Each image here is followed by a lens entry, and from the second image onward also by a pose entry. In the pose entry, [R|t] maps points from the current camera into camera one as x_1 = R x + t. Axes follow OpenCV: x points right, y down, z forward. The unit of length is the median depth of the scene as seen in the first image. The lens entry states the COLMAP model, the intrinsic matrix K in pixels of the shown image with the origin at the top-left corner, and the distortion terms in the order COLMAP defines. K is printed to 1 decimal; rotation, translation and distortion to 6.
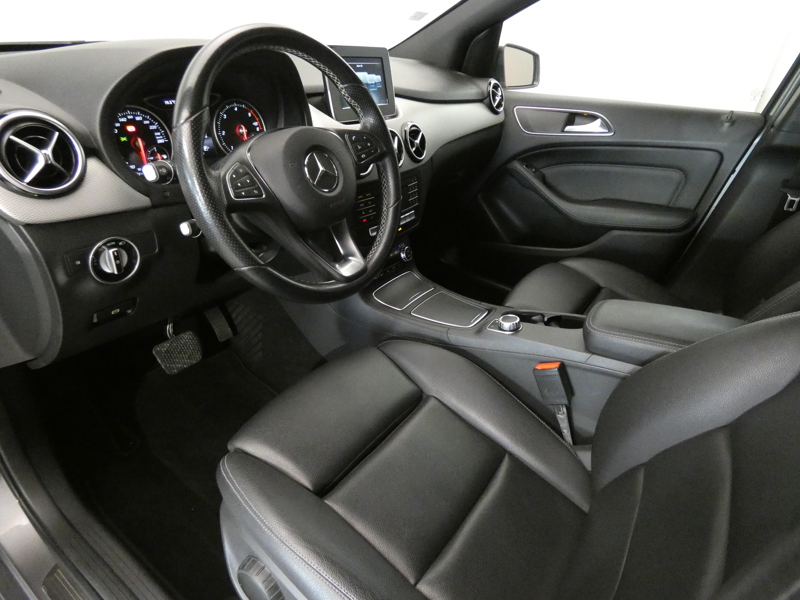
lens RADIAL K [[472.1, 0, 396.5], [0, 472.1, 301.4], [0, 0, 1]] dist [-0.006054, -0.004145]
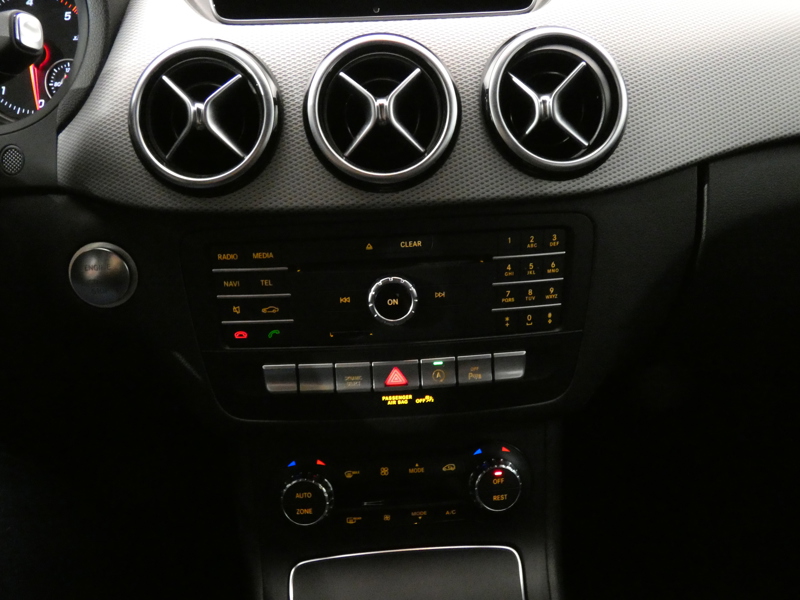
lens RADIAL K [[615.4, 0, 398.9], [0, 615.4, 296.3], [0, 0, 1]] dist [-0.004378, -0.010298]
pose [[0.621208, 0.210765, -0.754771, 0.334124], [-0.316918, 0.948445, 0.004010, -0.265444], [0.716704, 0.236709, 0.655976, 0.937402]]
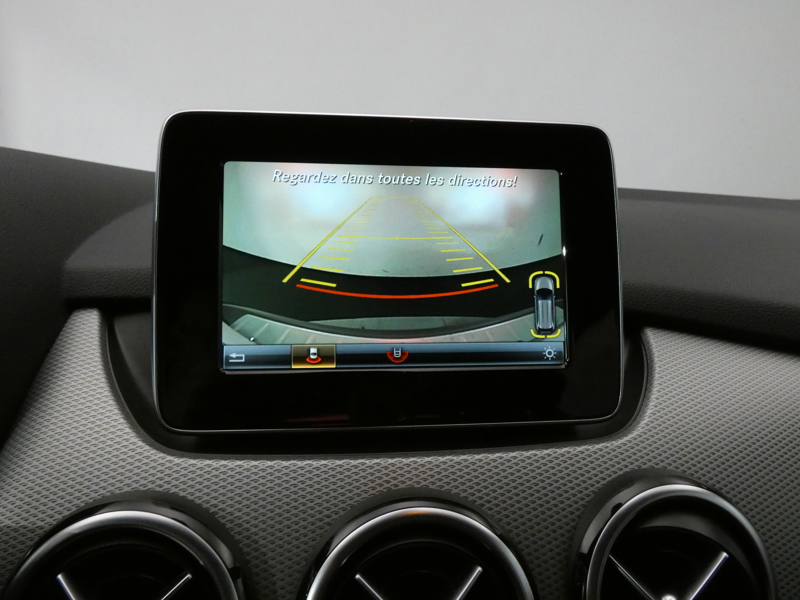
lens RADIAL K [[615.4, 0, 400.8], [0, 615.4, 299.1], [0, 0, 1]] dist [-0.004378, -0.010298]
pose [[0.682558, 0.074584, -0.727015, 0.157001], [-0.334756, 0.916193, -0.220294, -0.447168], [0.649656, 0.393736, 0.650322, 0.945861]]
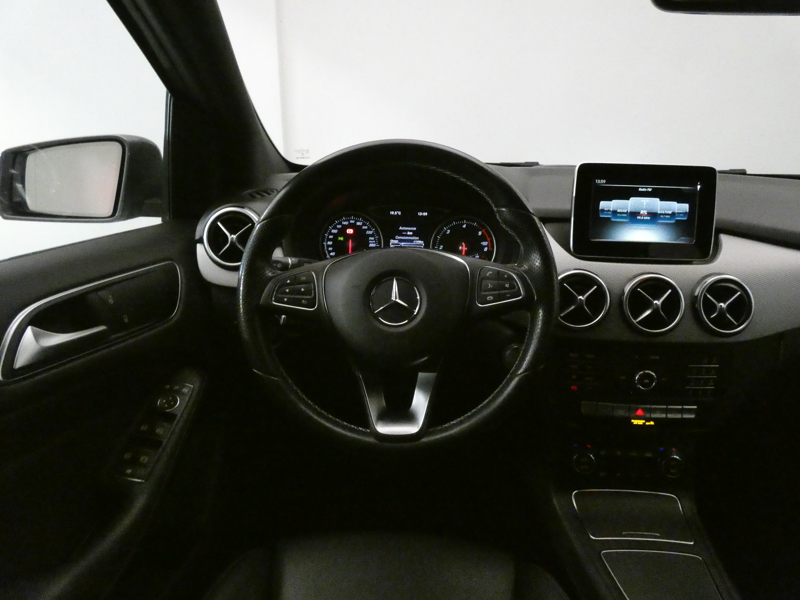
lens RADIAL K [[472.1, 0, 400.3], [0, 472.1, 301.3], [0, 0, 1]] dist [-0.006054, -0.004145]
pose [[0.542478, 0.222854, -0.809971, 0.393037], [-0.400131, 0.916320, -0.015873, -0.202718], [0.738656, 0.332705, 0.586255, 0.398304]]
